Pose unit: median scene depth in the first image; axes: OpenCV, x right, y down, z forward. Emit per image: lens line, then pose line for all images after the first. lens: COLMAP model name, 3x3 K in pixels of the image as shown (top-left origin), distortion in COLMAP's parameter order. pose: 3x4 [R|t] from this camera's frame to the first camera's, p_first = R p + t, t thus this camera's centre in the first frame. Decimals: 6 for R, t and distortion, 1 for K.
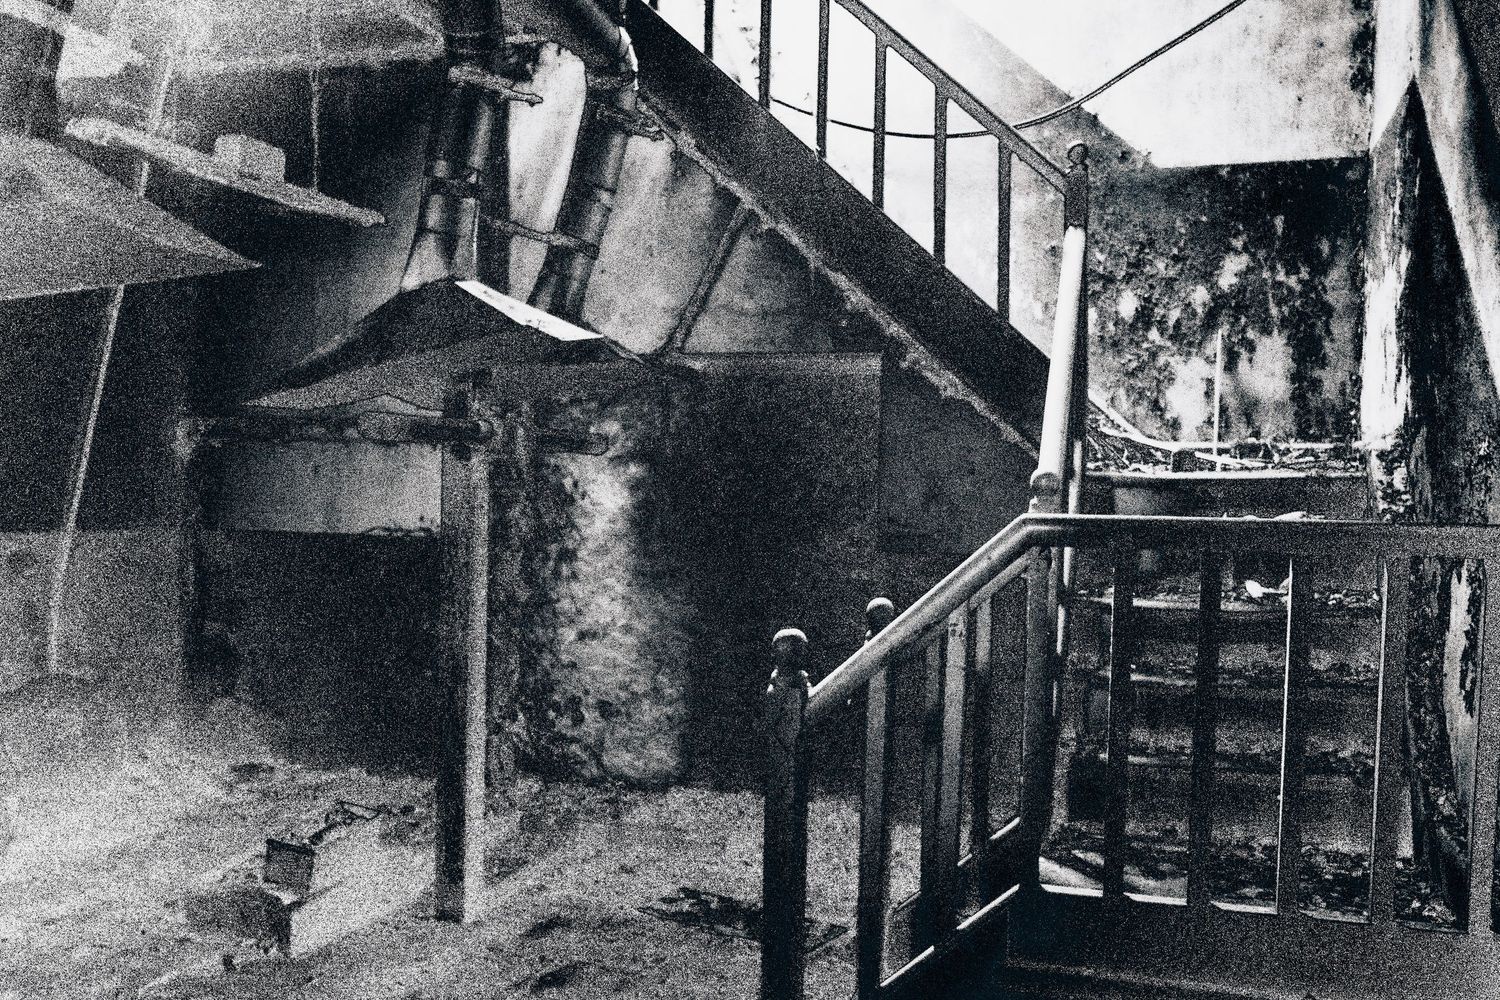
lens RADIAL K [[1340.5, 0, 749.0], [0, 1340.5, 500.3], [0, 0, 1]] dist [-0.030641, -0.023594]
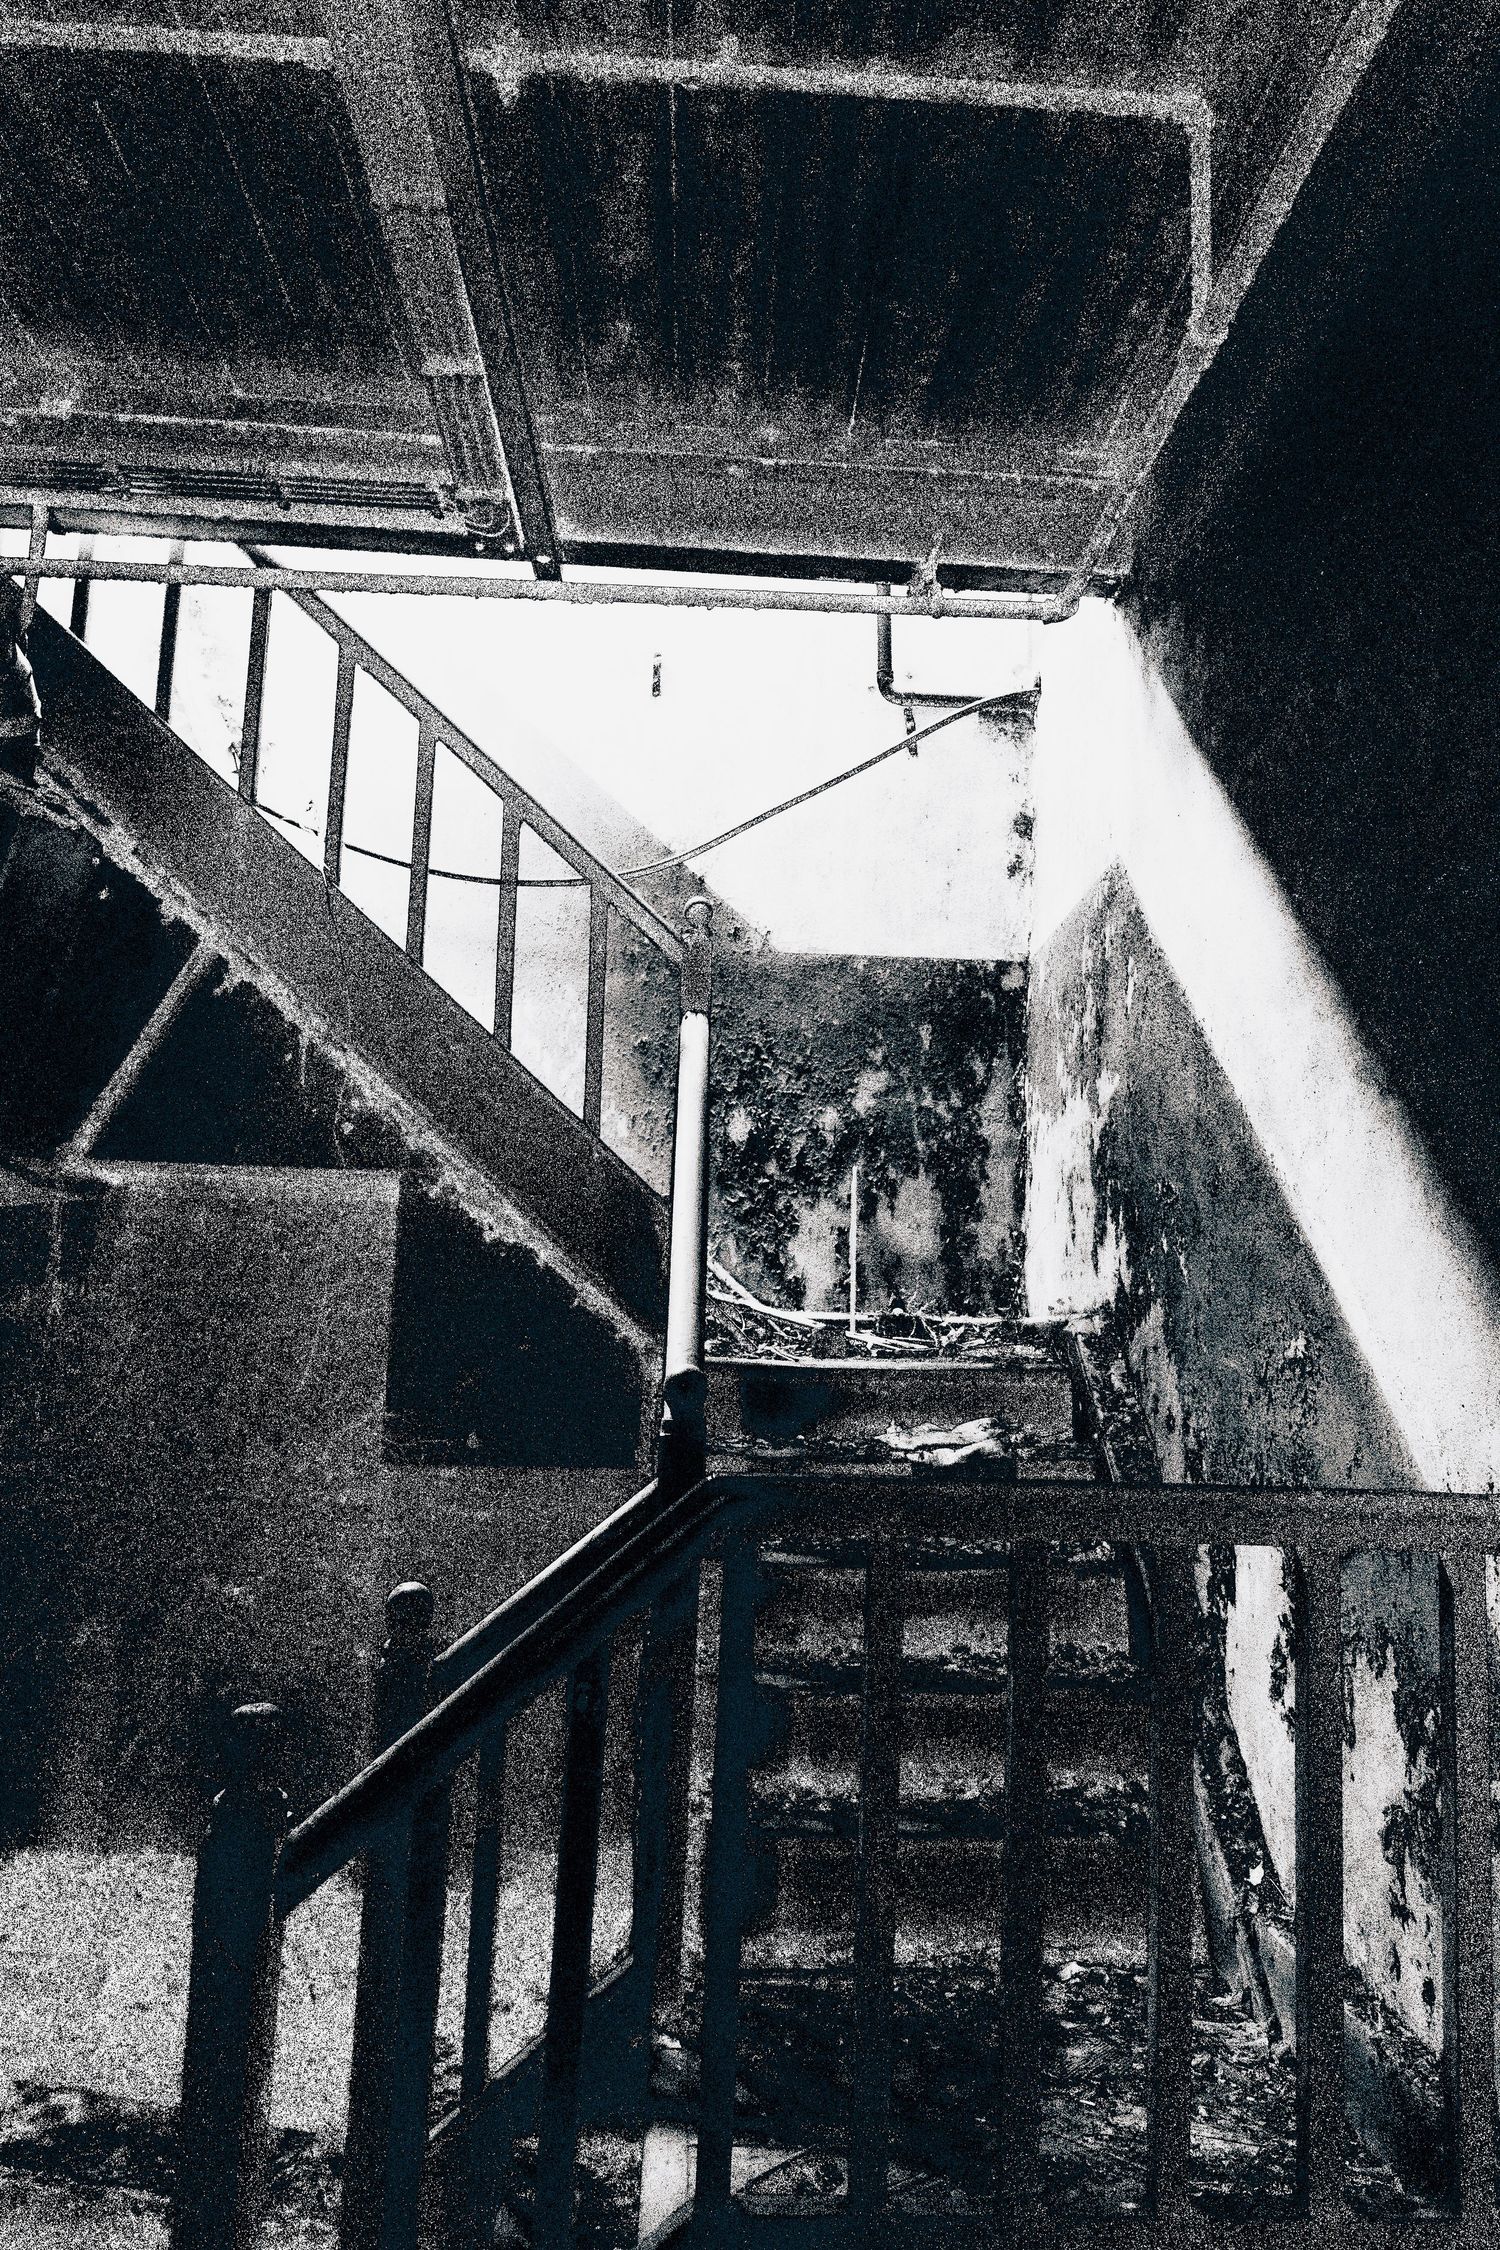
lens RADIAL K [[1523.9, 0, 754.0], [0, 1523.9, 1134.3], [0, 0, 1]] dist [0.013386, -0.005768]
pose [[0.938102, 0.058726, 0.341343, -0.001475], [-0.010724, 0.989973, -0.140846, -0.021600], [-0.346192, 0.128467, 0.929326, 0.205282]]
